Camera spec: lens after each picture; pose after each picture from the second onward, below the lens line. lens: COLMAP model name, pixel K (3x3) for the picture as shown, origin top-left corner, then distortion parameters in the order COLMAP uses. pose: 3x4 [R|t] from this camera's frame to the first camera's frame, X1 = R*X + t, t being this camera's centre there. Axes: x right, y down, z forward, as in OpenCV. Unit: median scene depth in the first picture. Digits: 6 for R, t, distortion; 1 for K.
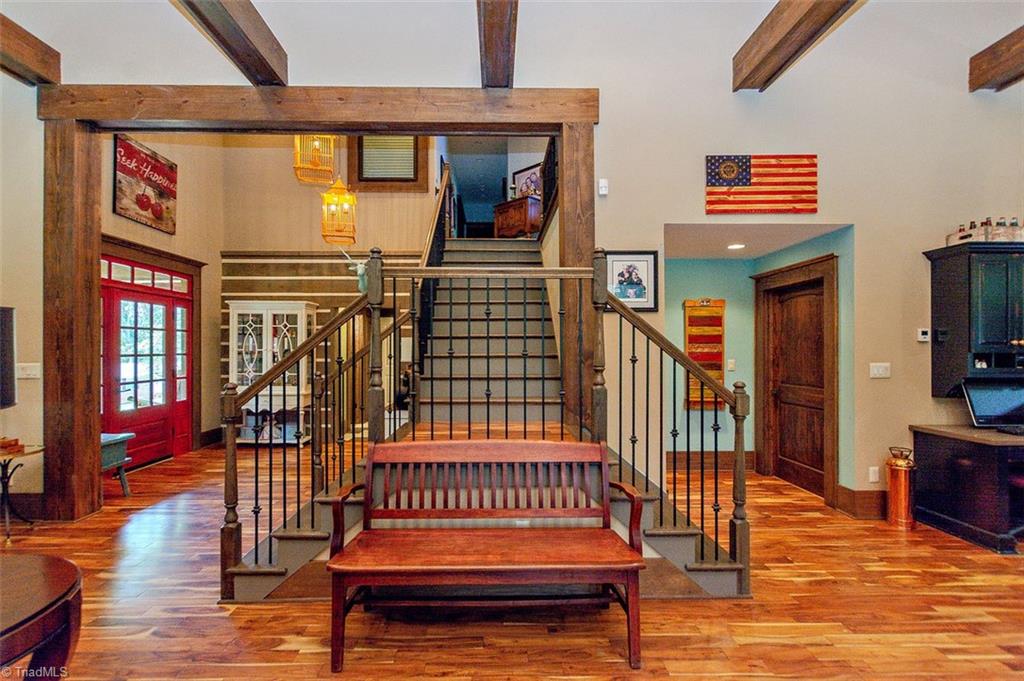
lens RADIAL K [[468.2, 0, 503.2], [0, 468.2, 346.2], [0, 0, 1]] dist [0.007671, -0.002476]
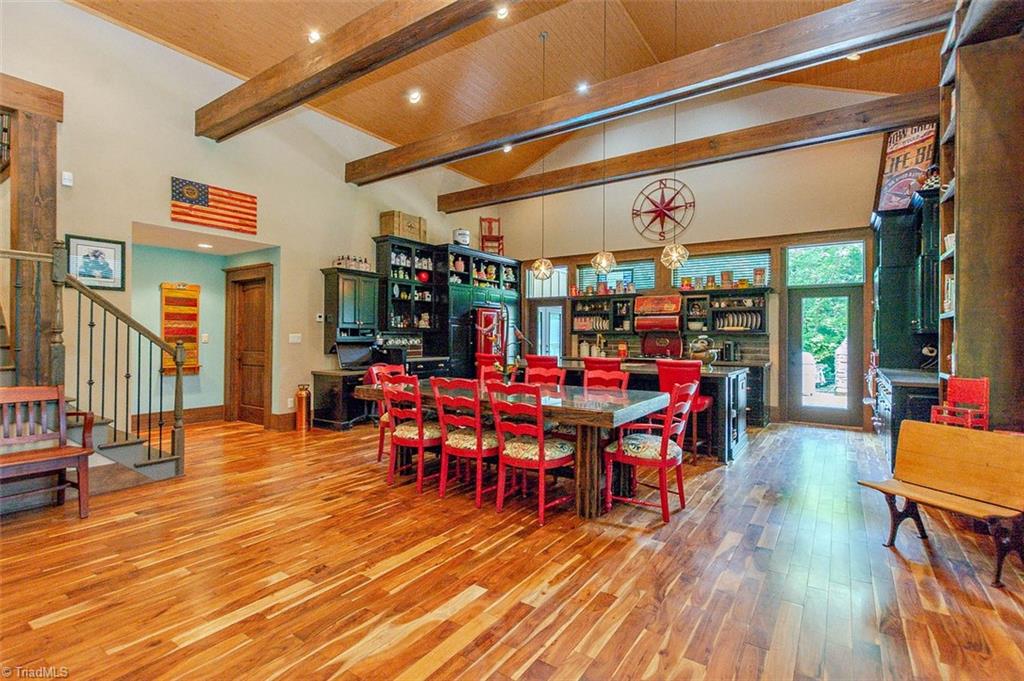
lens RADIAL K [[468.2, 0, 505.9], [0, 468.2, 333.0], [0, 0, 1]] dist [0.007671, -0.002476]
pose [[0.580996, 0.009920, 0.813846, -0.096552], [-0.013215, 0.999909, -0.002754, 0.027734], [-0.813799, -0.009155, 0.581074, -0.548329]]
